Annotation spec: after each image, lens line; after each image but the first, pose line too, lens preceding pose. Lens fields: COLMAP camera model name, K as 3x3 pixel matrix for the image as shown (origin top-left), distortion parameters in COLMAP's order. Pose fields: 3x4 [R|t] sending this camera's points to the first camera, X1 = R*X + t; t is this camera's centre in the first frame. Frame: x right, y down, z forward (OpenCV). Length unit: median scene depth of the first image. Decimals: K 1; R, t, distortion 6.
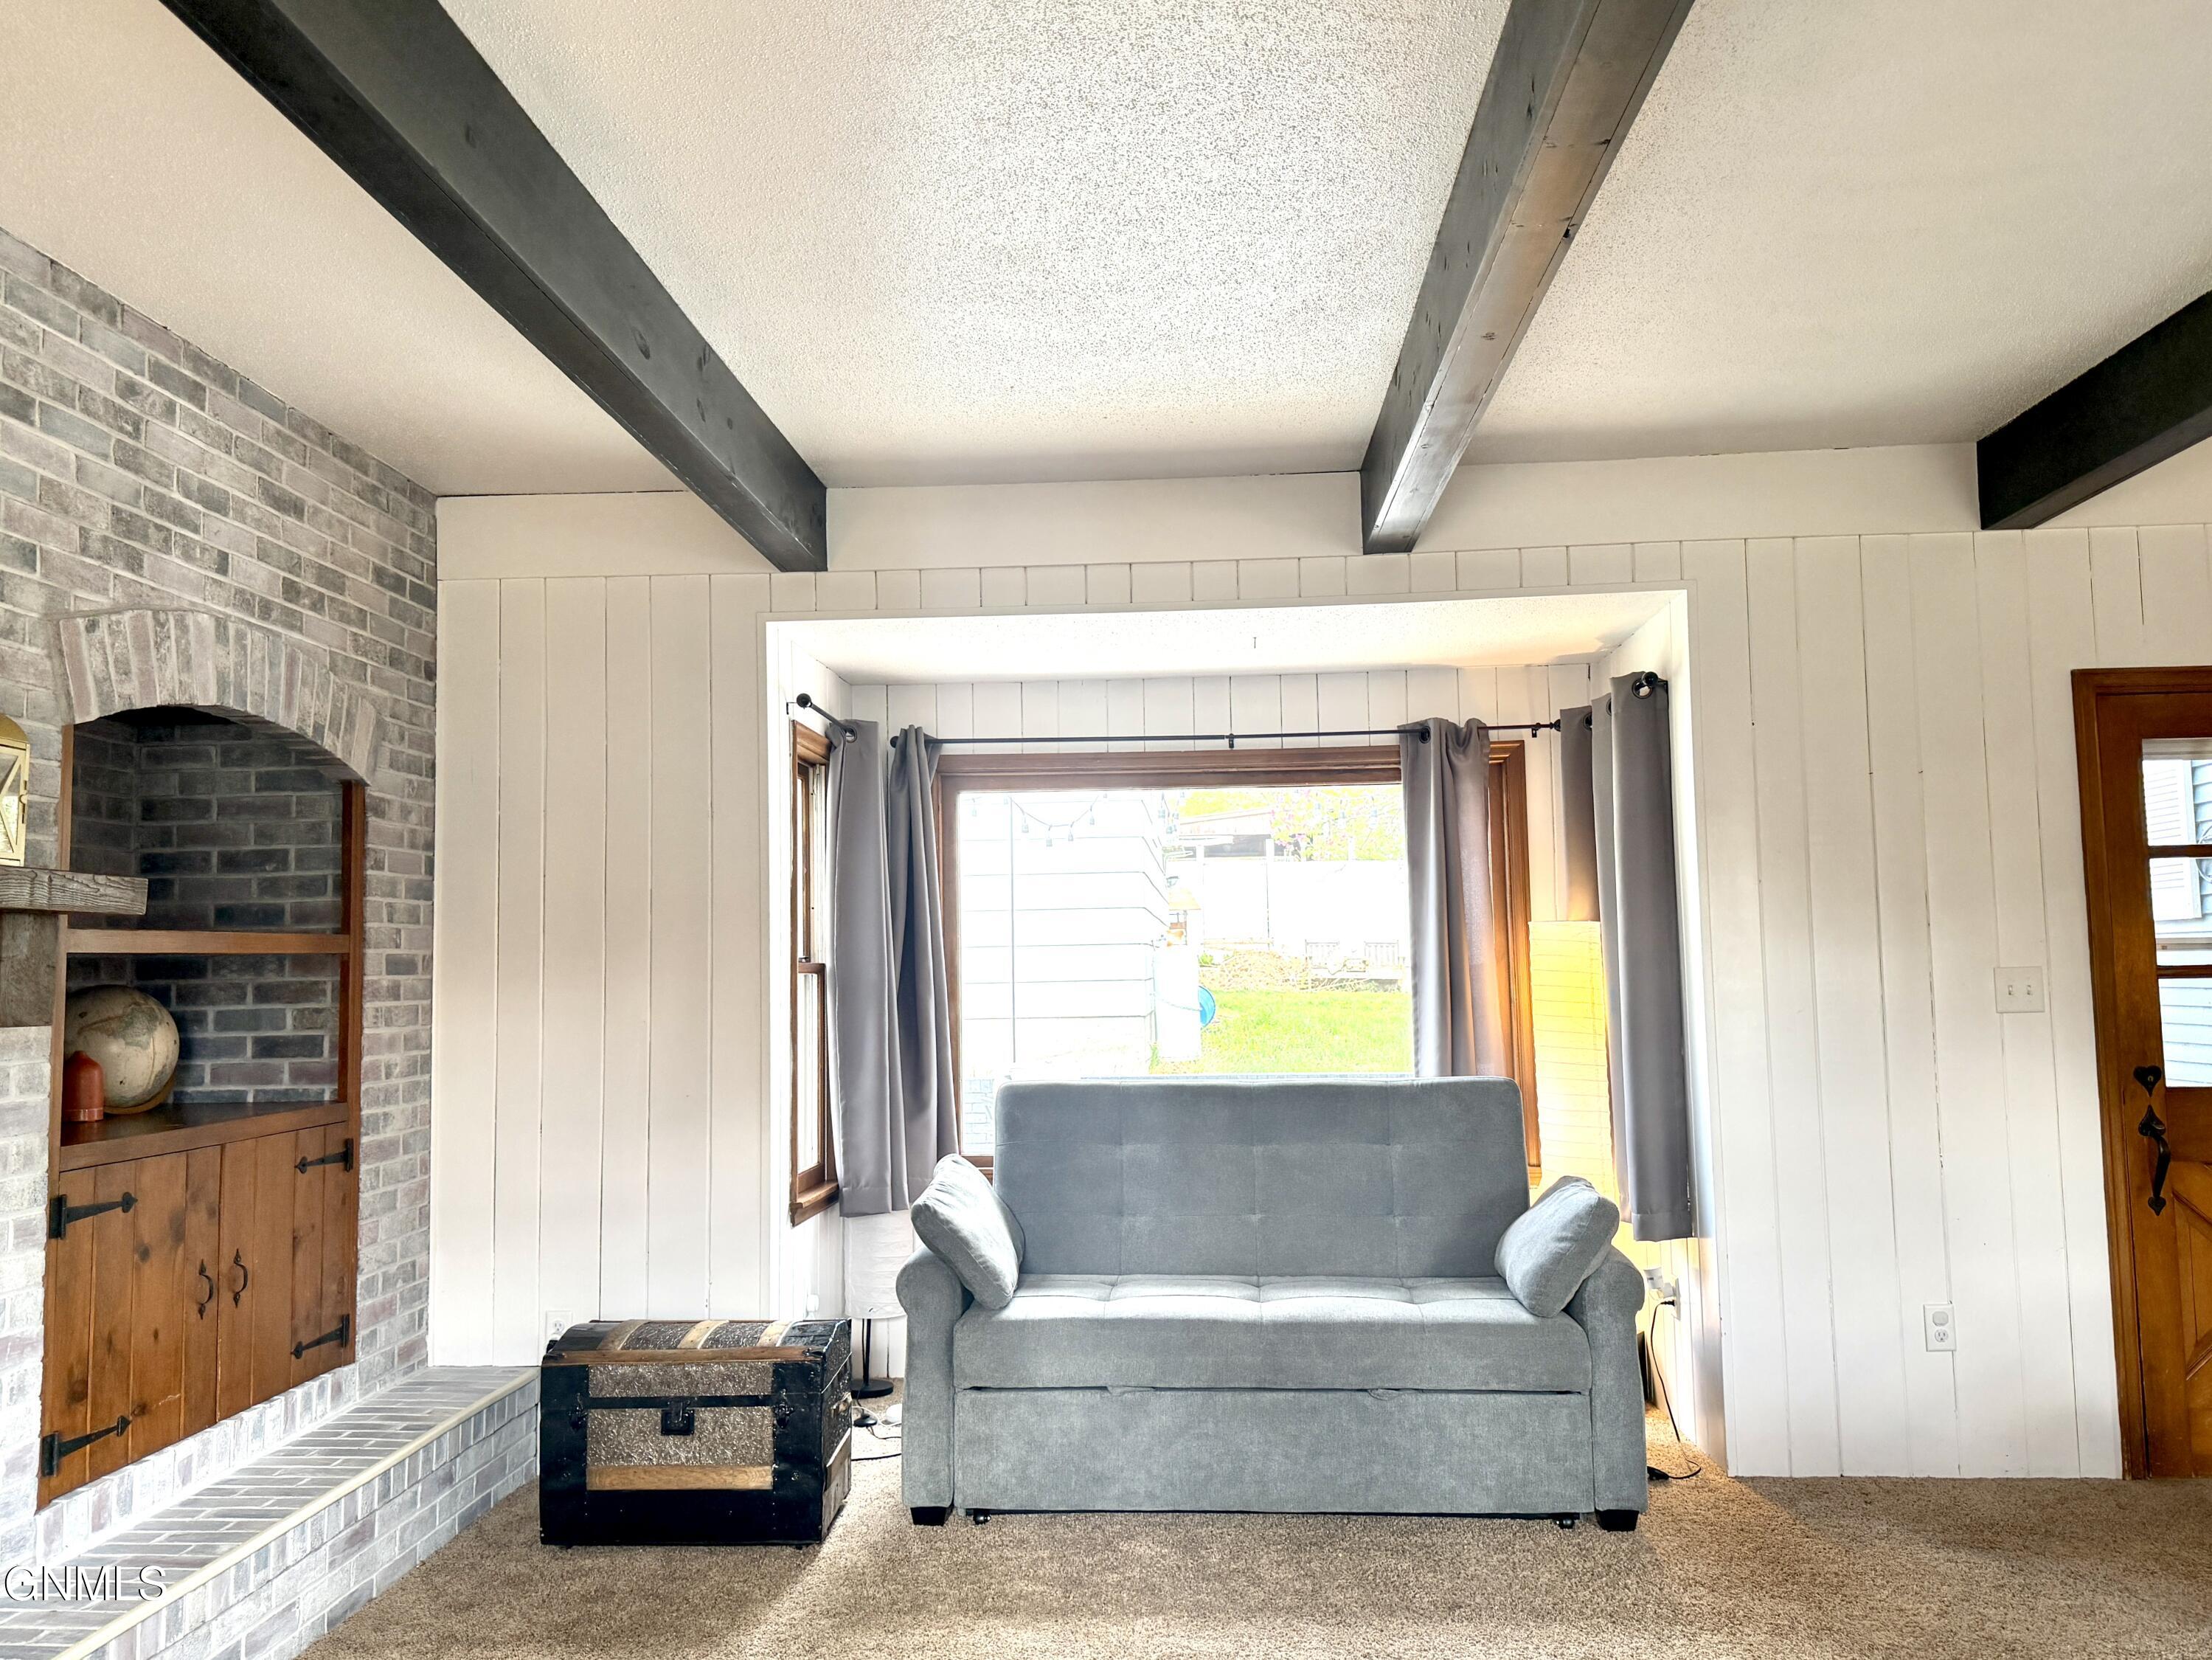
lens RADIAL K [[1687.1, 0, 1101.6], [0, 1687.1, 829.6], [0, 0, 1]] dist [0.002849, -0.008244]
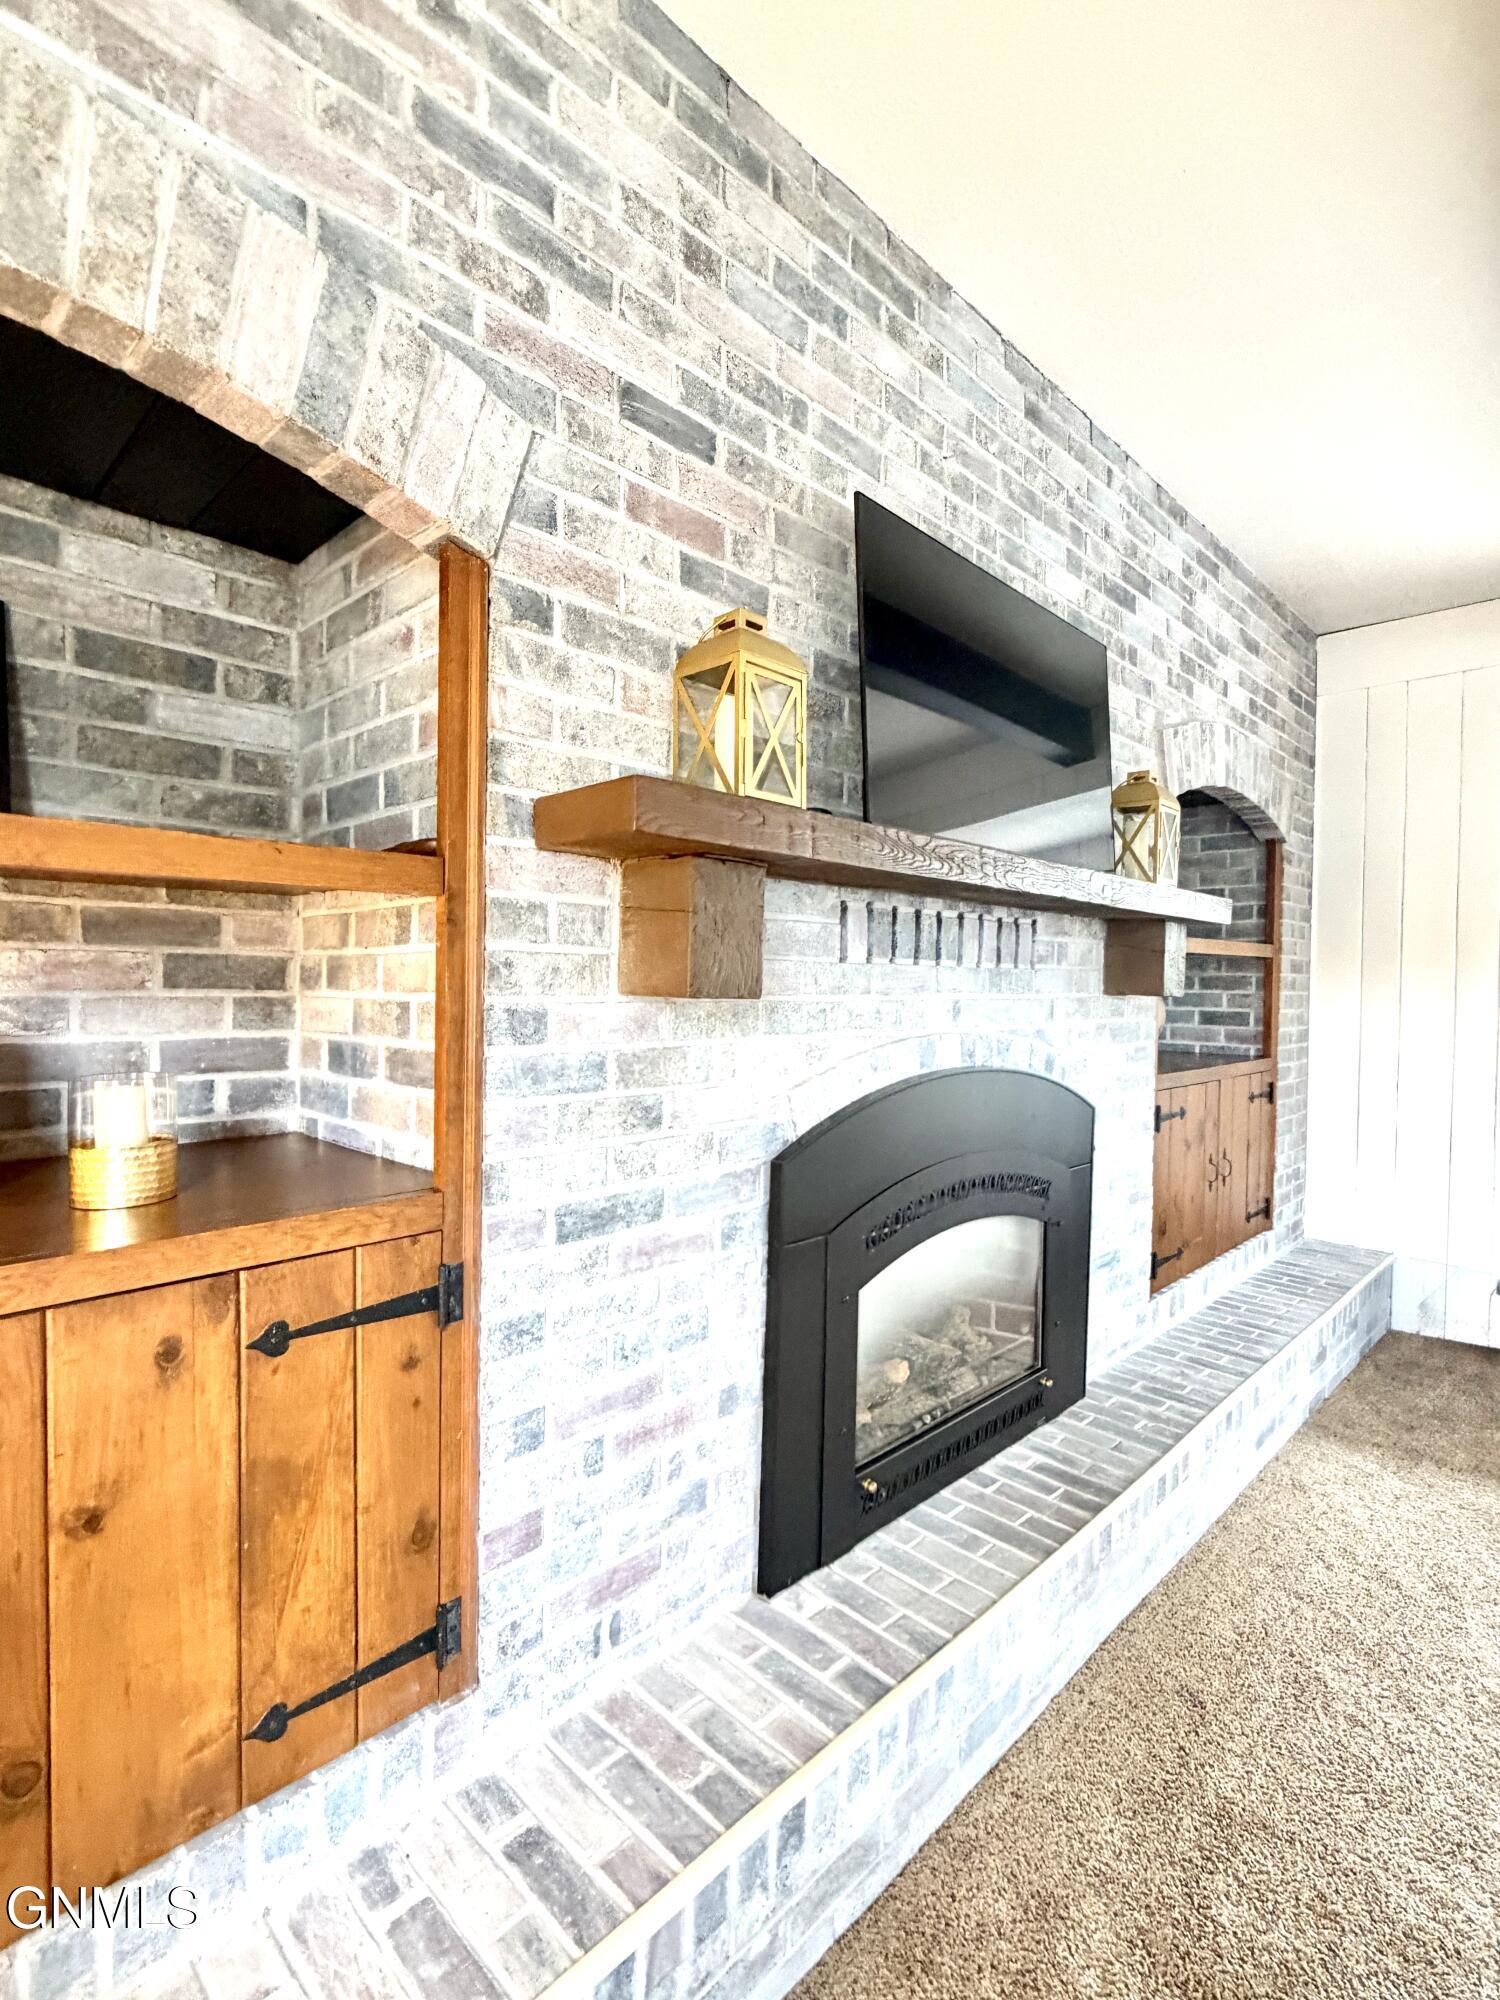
lens RADIAL K [[958.0, 0, 738.9], [0, 958.0, 998.5], [0, 0, 1]] dist [0.009967, -0.001775]
pose [[0.750518, 0.041222, -0.659563, -0.262857], [0.026864, 0.995325, 0.092775, 0.019759], [0.660303, -0.087347, 0.745902, 0.070388]]
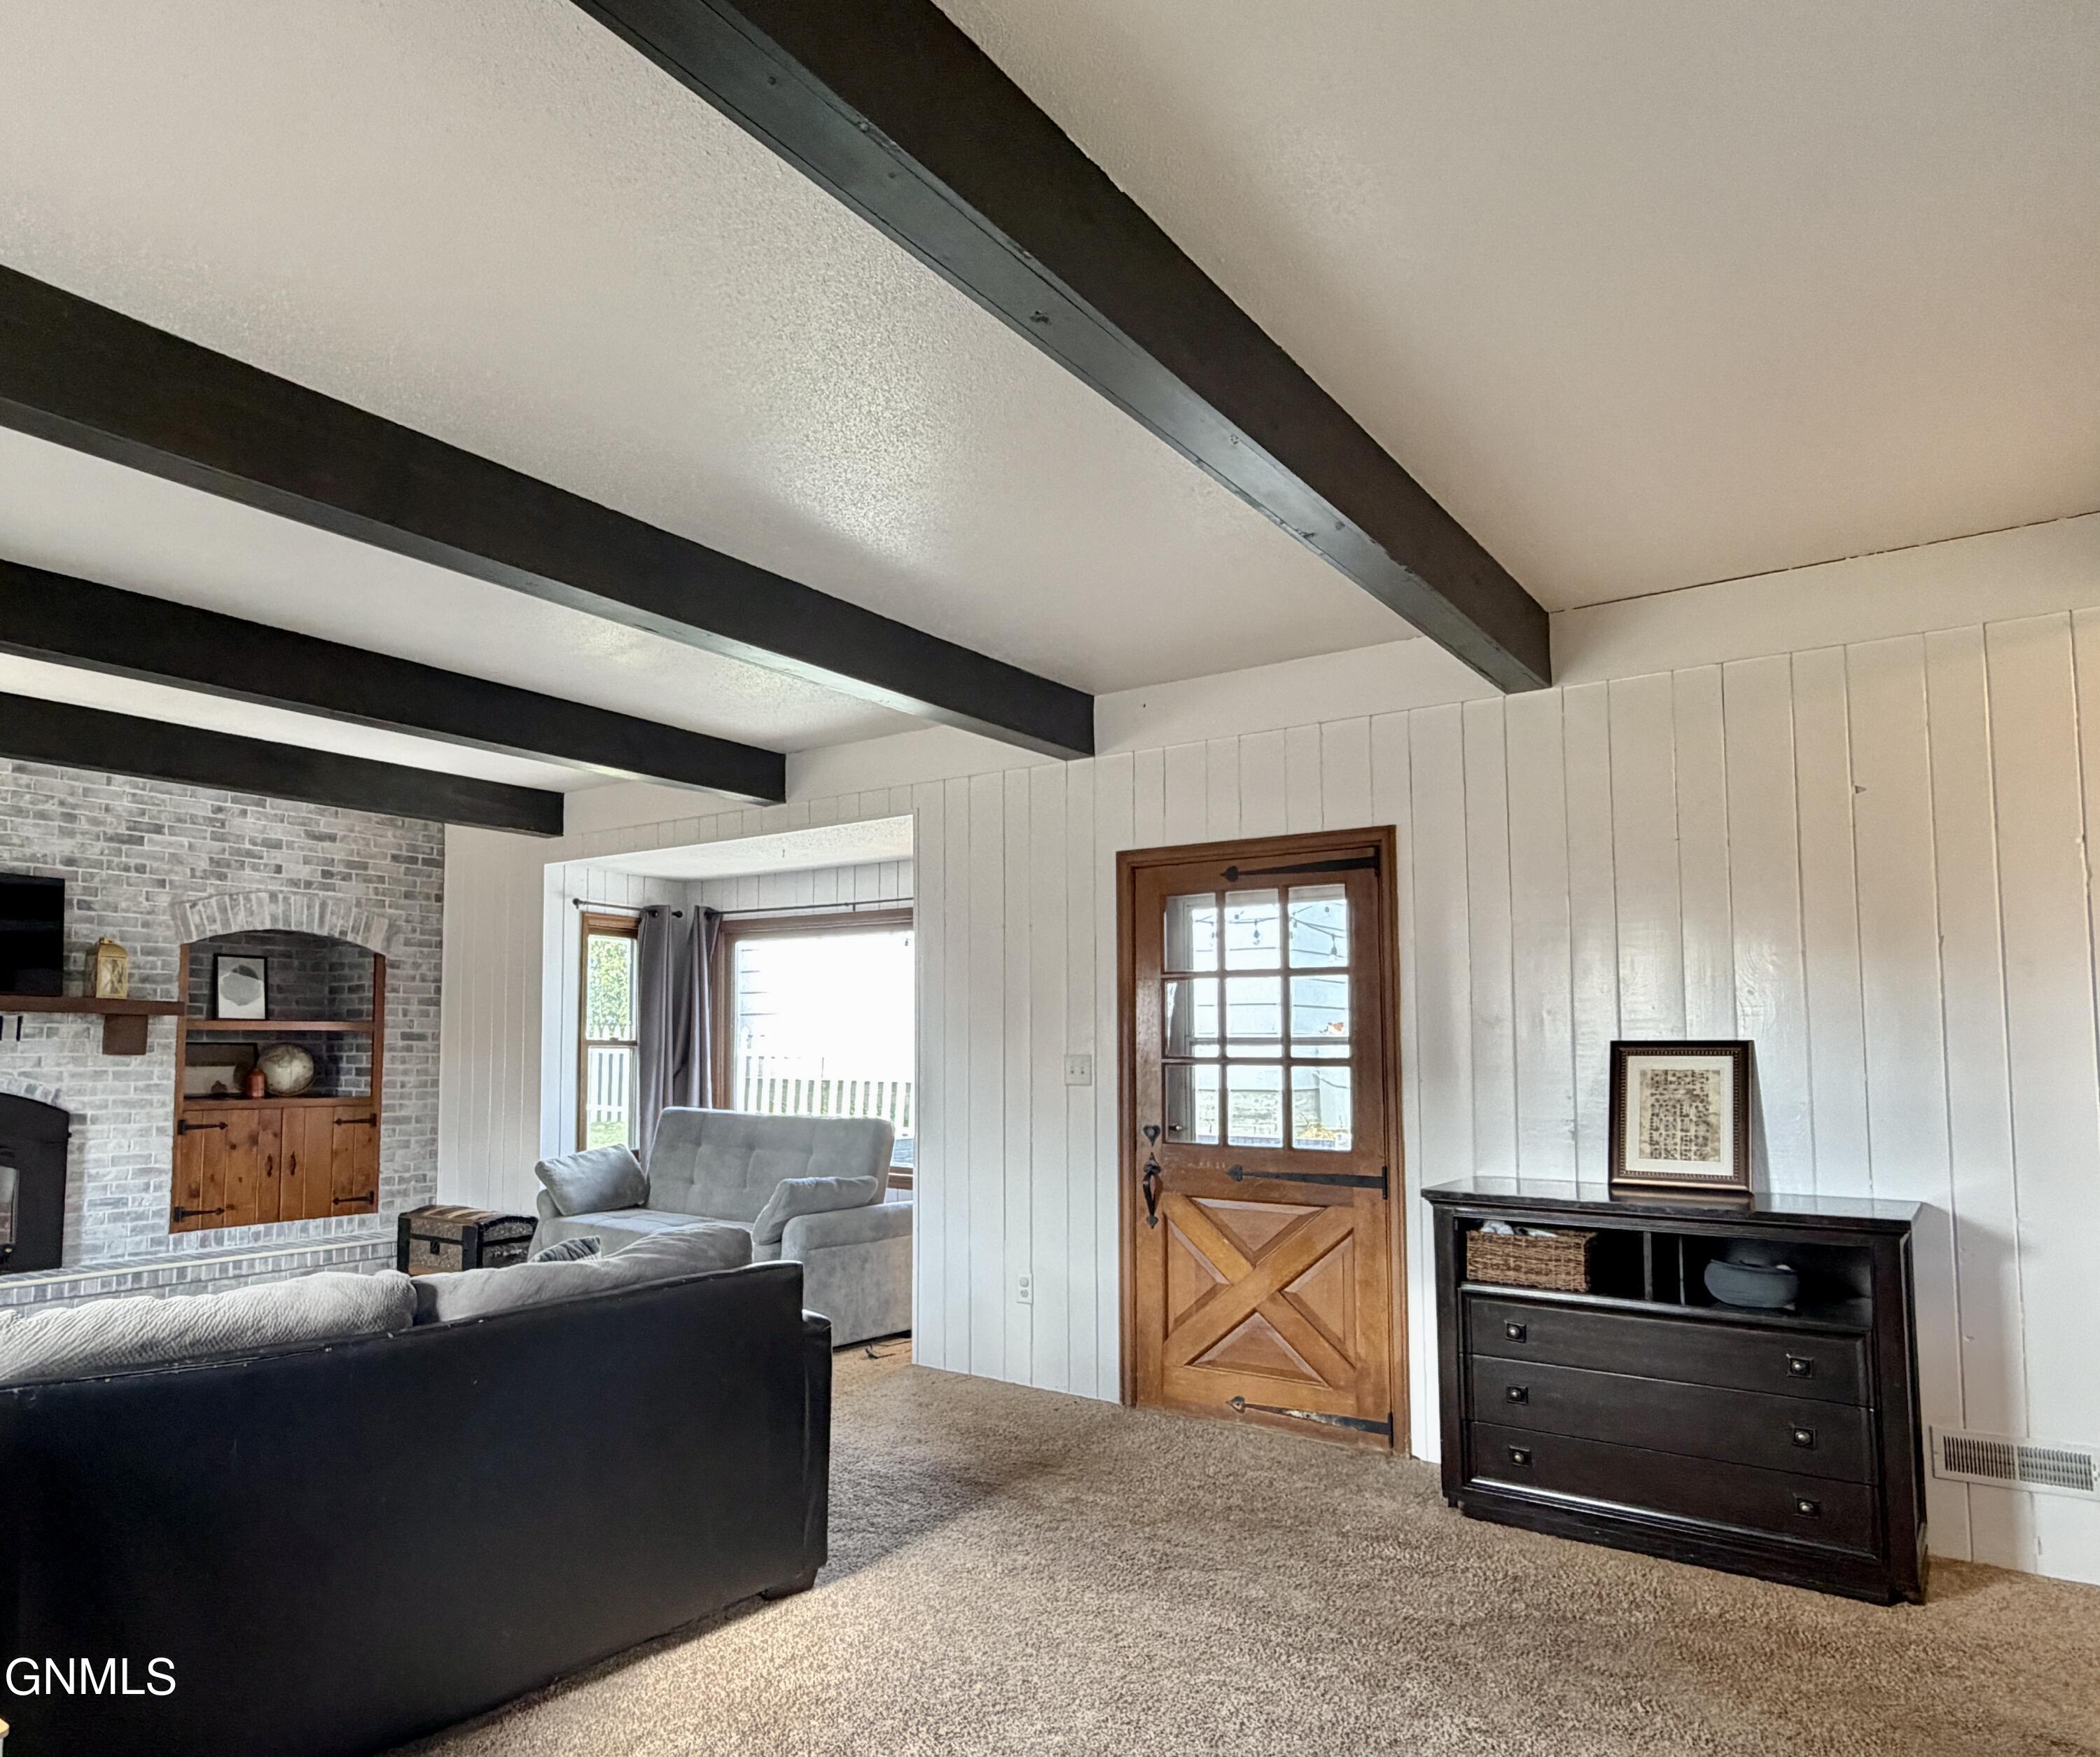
lens RADIAL K [[1399.1, 0, 829.6], [0, 1399.1, 943.1], [0, 0, 1]] dist [0.000227, -0.000218]
pose [[0.799096, -0.025421, -0.600666, 1.255219], [0.030386, 0.999536, -0.001877, -0.022728], [0.600436, -0.016752, 0.799498, -0.128092]]
